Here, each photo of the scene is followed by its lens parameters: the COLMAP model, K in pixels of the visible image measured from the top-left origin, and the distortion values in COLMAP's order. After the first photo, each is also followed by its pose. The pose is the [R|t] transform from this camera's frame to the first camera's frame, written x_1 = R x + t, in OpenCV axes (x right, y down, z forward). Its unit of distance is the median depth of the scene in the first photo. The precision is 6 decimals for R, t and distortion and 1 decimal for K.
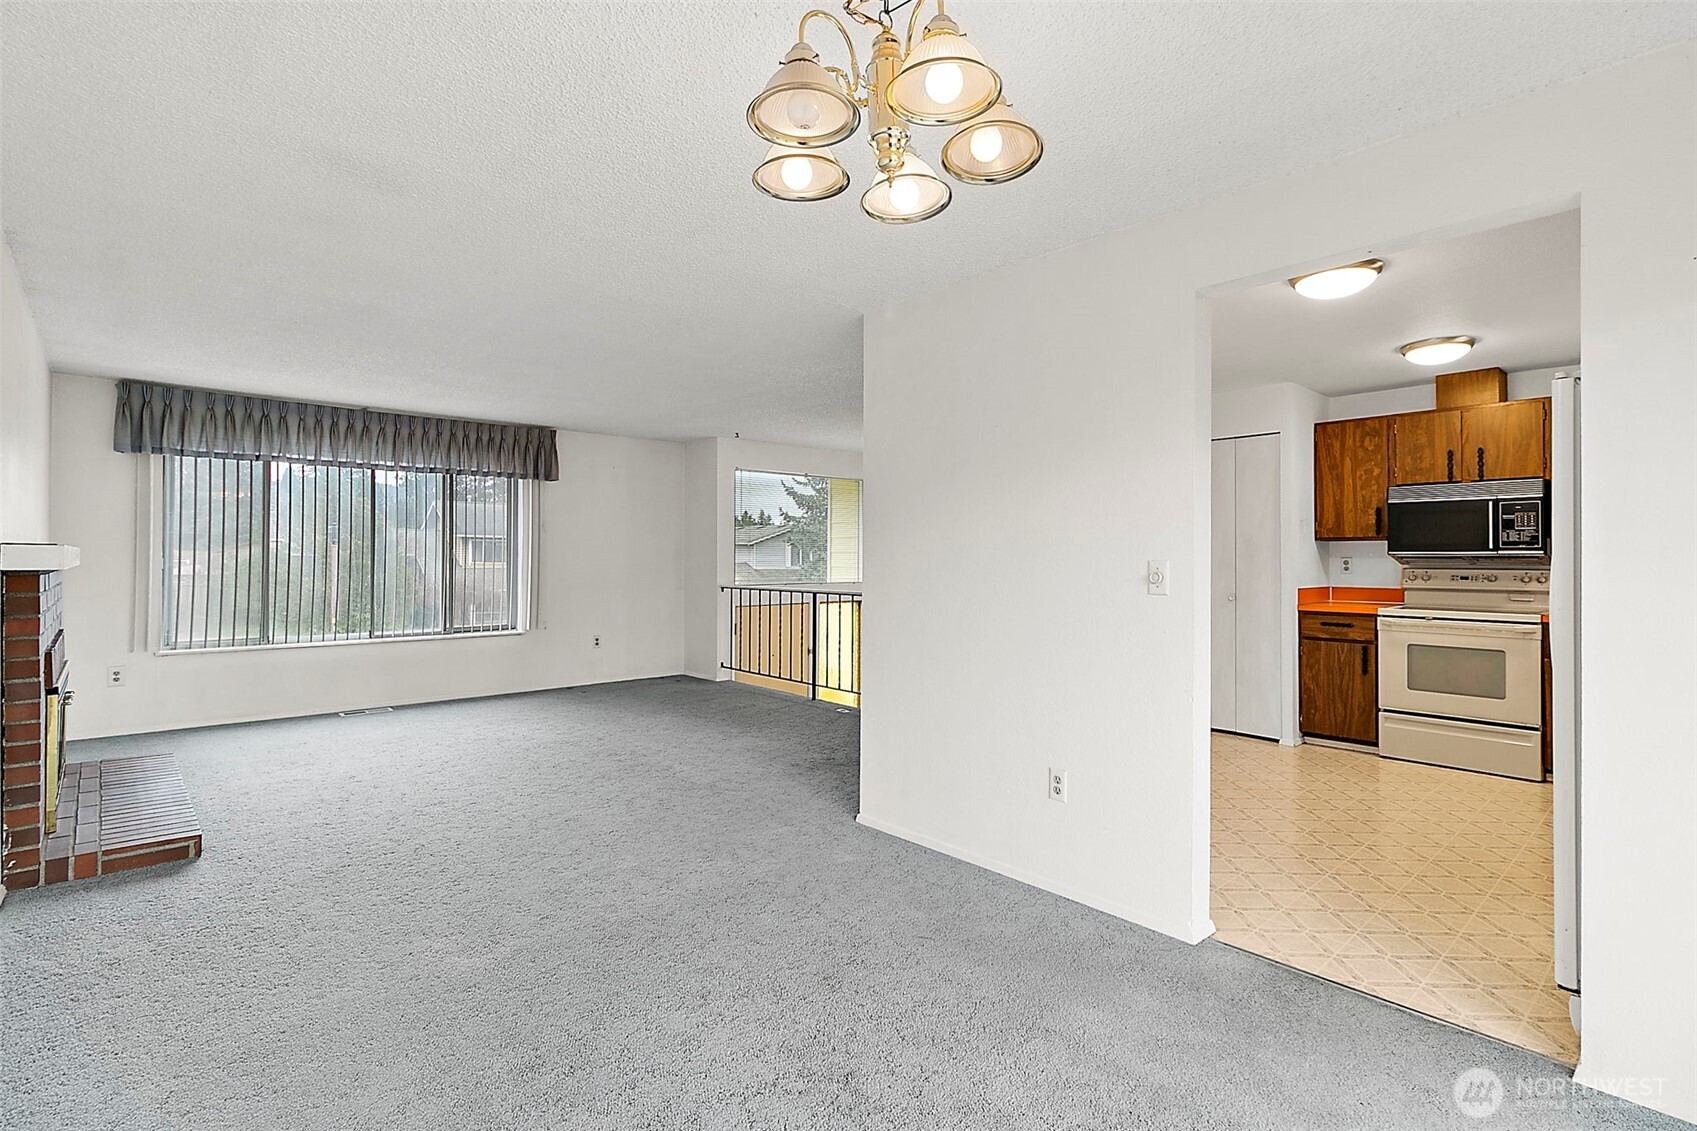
lens RADIAL K [[796.0, 0, 860.4], [0, 796.0, 549.8], [0, 0, 1]] dist [-0.003258, 0.002391]
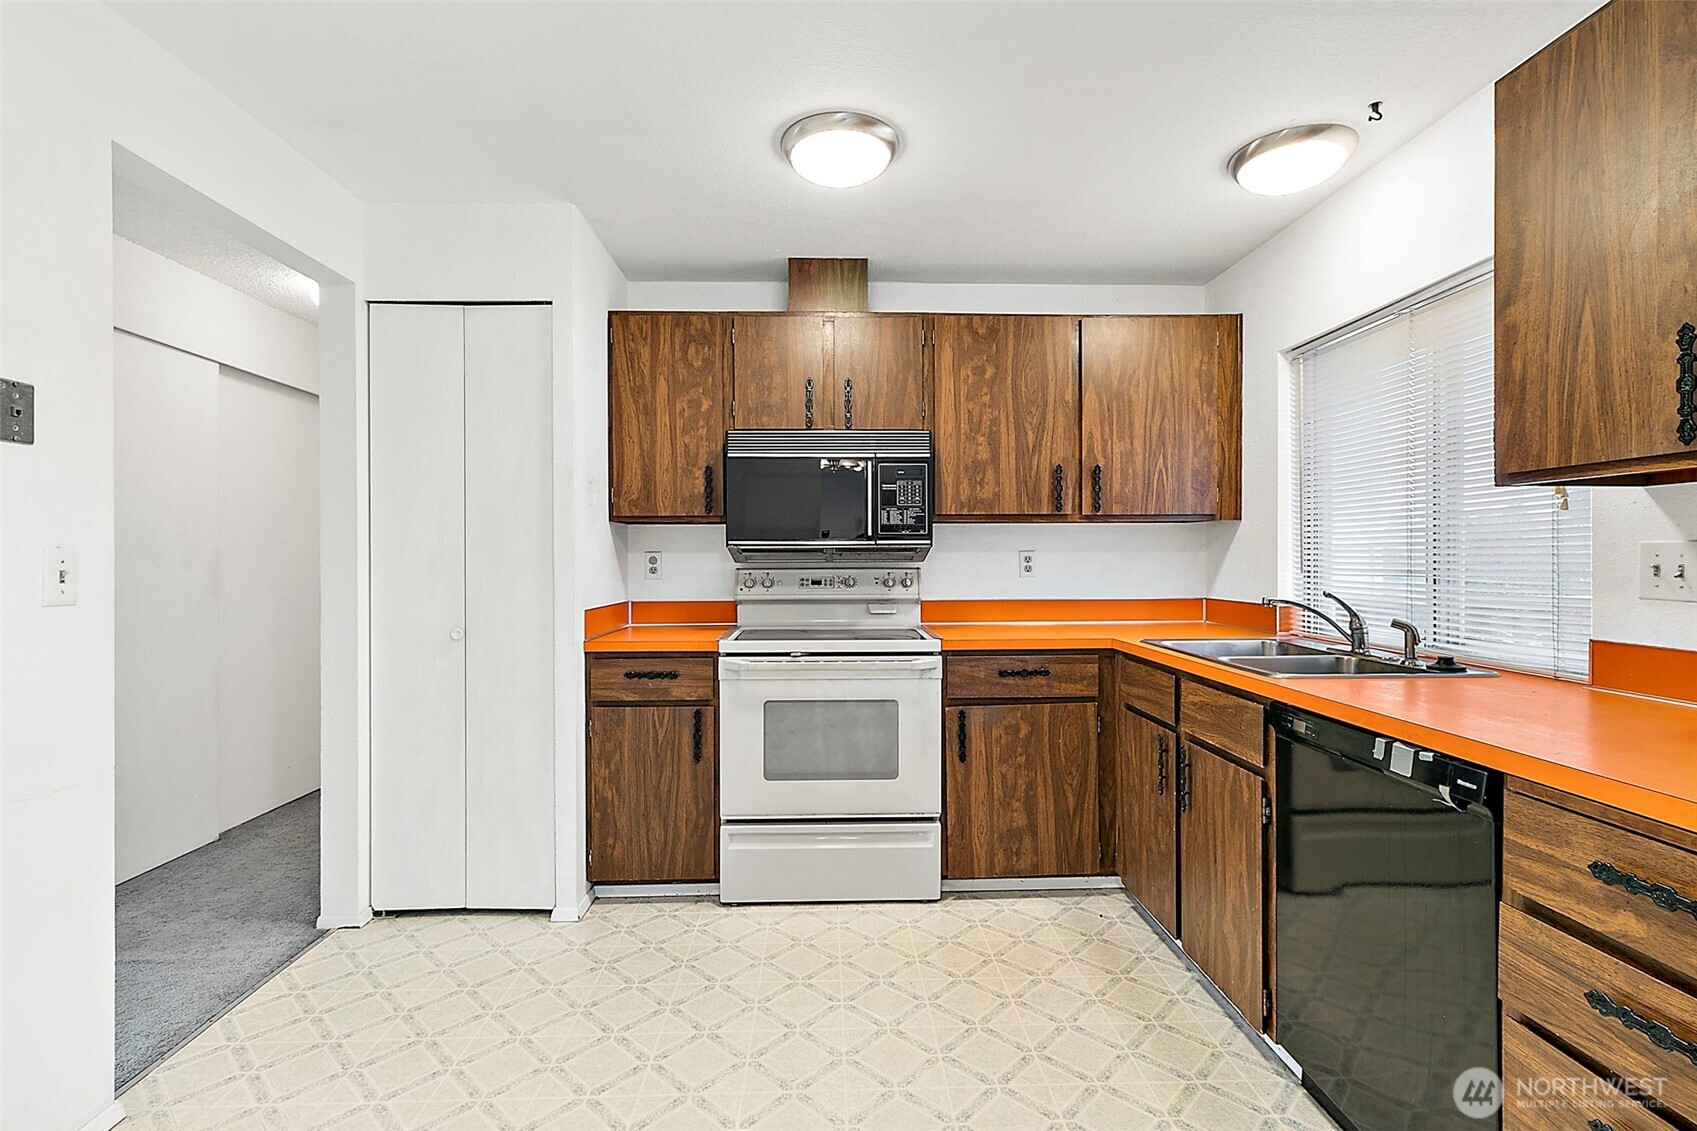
lens RADIAL K [[796.0, 0, 856.4], [0, 796.0, 562.3], [0, 0, 1]] dist [-0.003258, 0.002391]
pose [[0.646672, -0.008751, 0.762718, 0.277732], [-0.003878, 0.999884, 0.014760, 0.009196], [-0.762759, -0.012502, 0.646562, 0.545992]]
